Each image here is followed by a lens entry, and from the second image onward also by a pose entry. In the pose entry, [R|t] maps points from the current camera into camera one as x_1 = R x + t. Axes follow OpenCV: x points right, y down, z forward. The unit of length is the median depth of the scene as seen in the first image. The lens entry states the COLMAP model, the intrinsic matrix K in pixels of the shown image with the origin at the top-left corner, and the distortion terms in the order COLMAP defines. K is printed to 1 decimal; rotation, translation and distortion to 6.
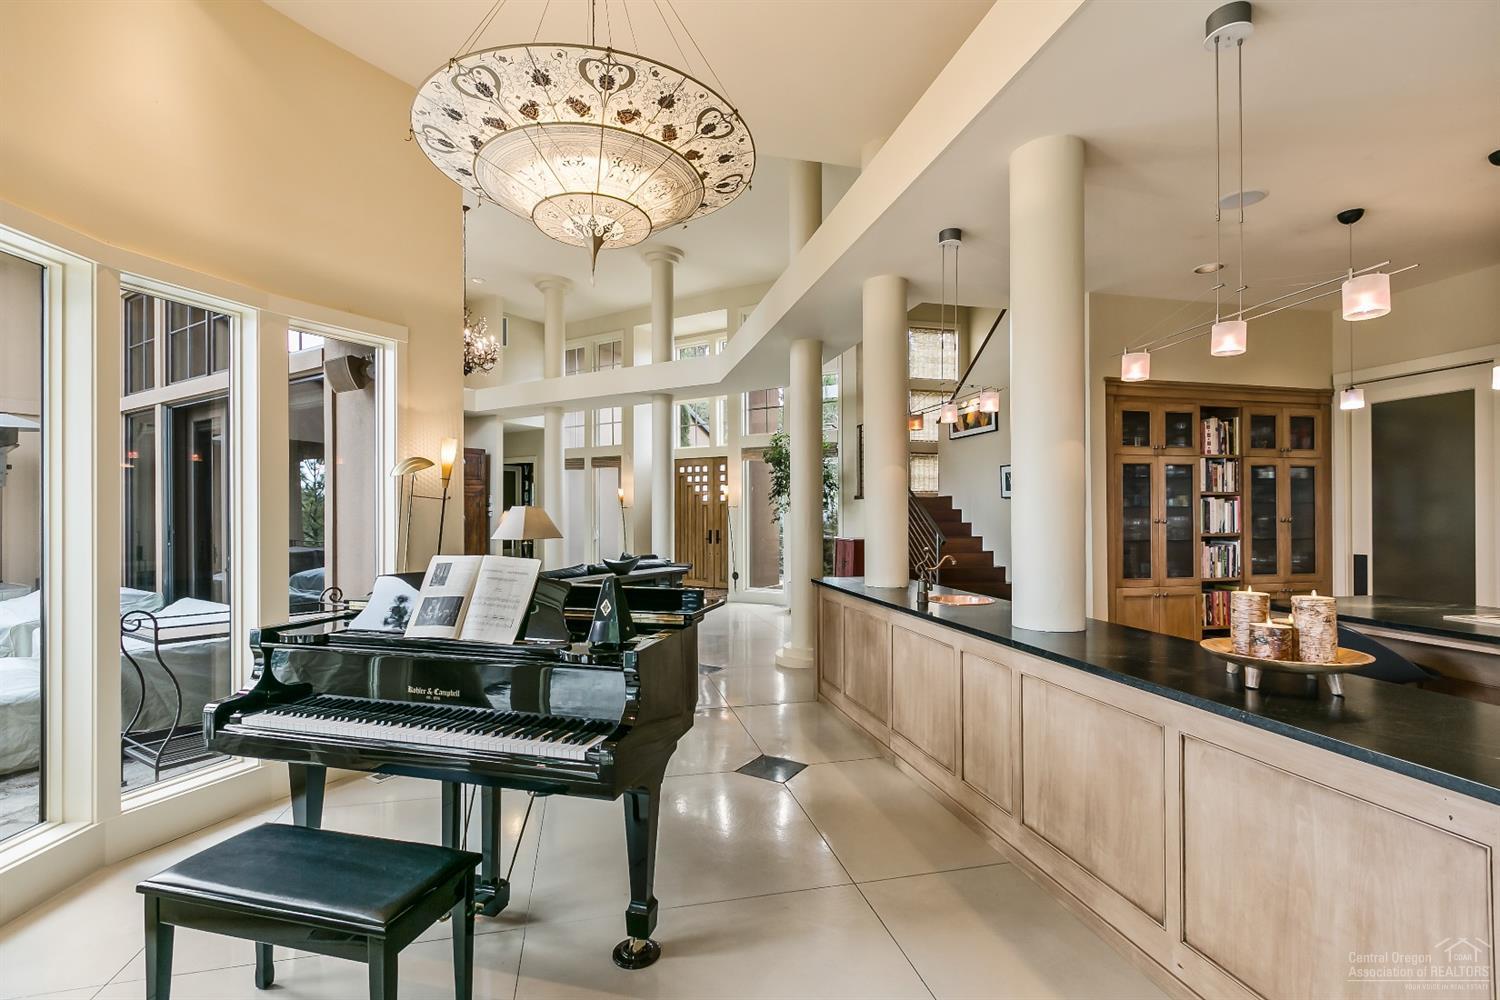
lens RADIAL K [[676.0, 0, 746.5], [0, 676.0, 503.5], [0, 0, 1]] dist [0.002179, -0.000895]
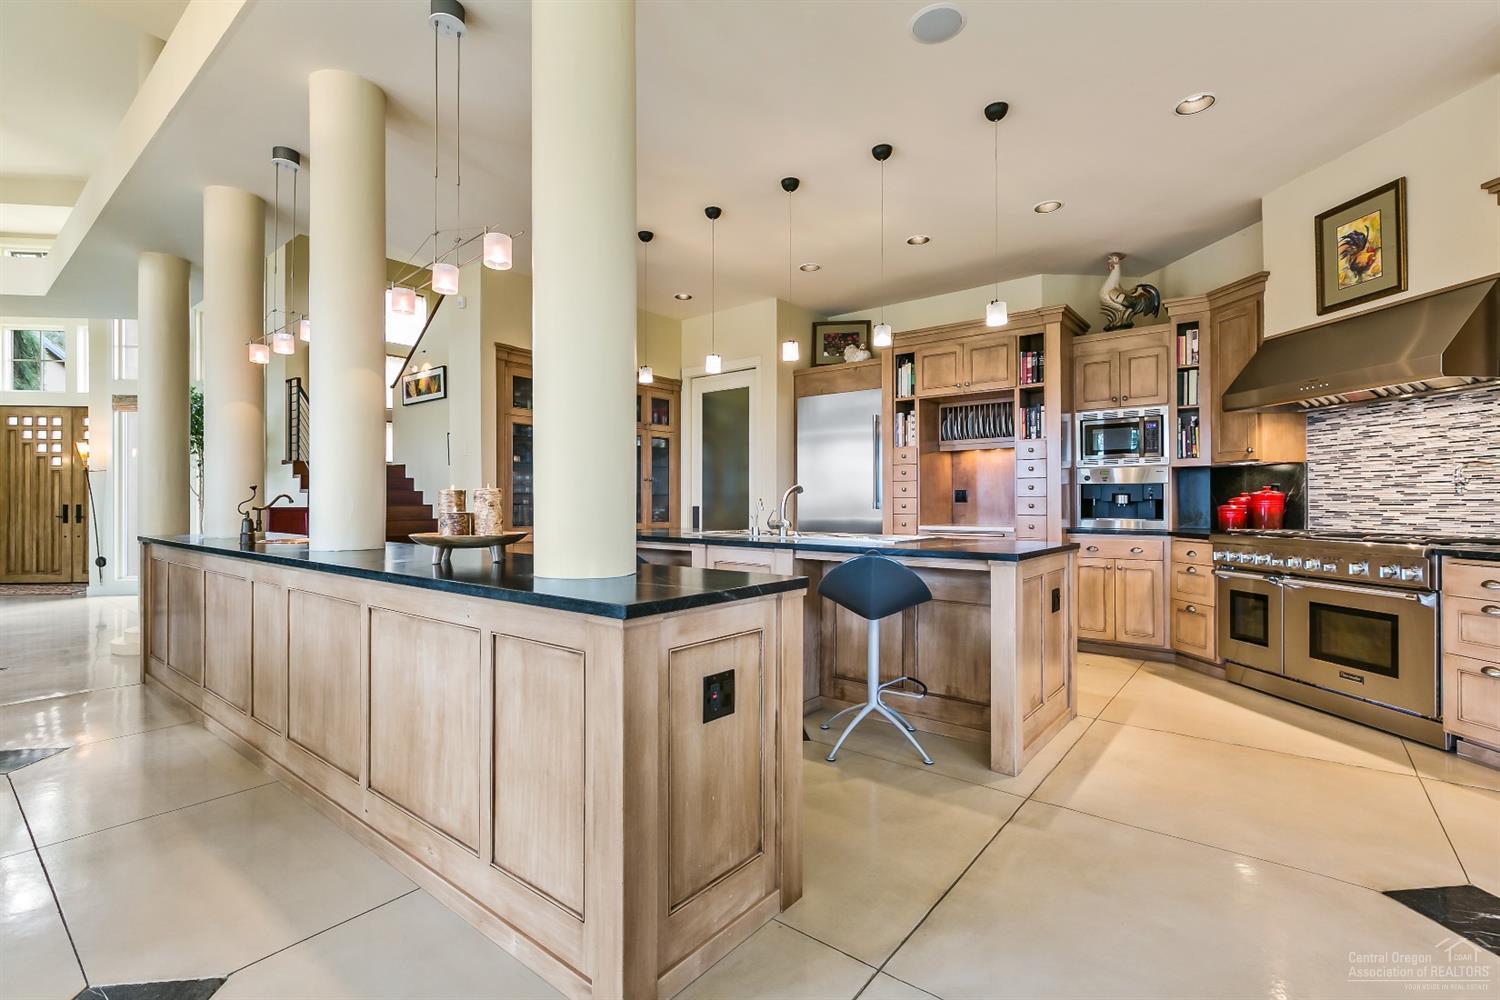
lens RADIAL K [[676.0, 0, 750.7], [0, 676.0, 497.0], [0, 0, 1]] dist [0.002179, -0.000895]
pose [[0.779786, 0.004882, 0.626028, 0.157326], [-0.008165, 0.999964, 0.002373, 0.053615], [-0.625994, -0.006962, 0.779797, -0.107689]]
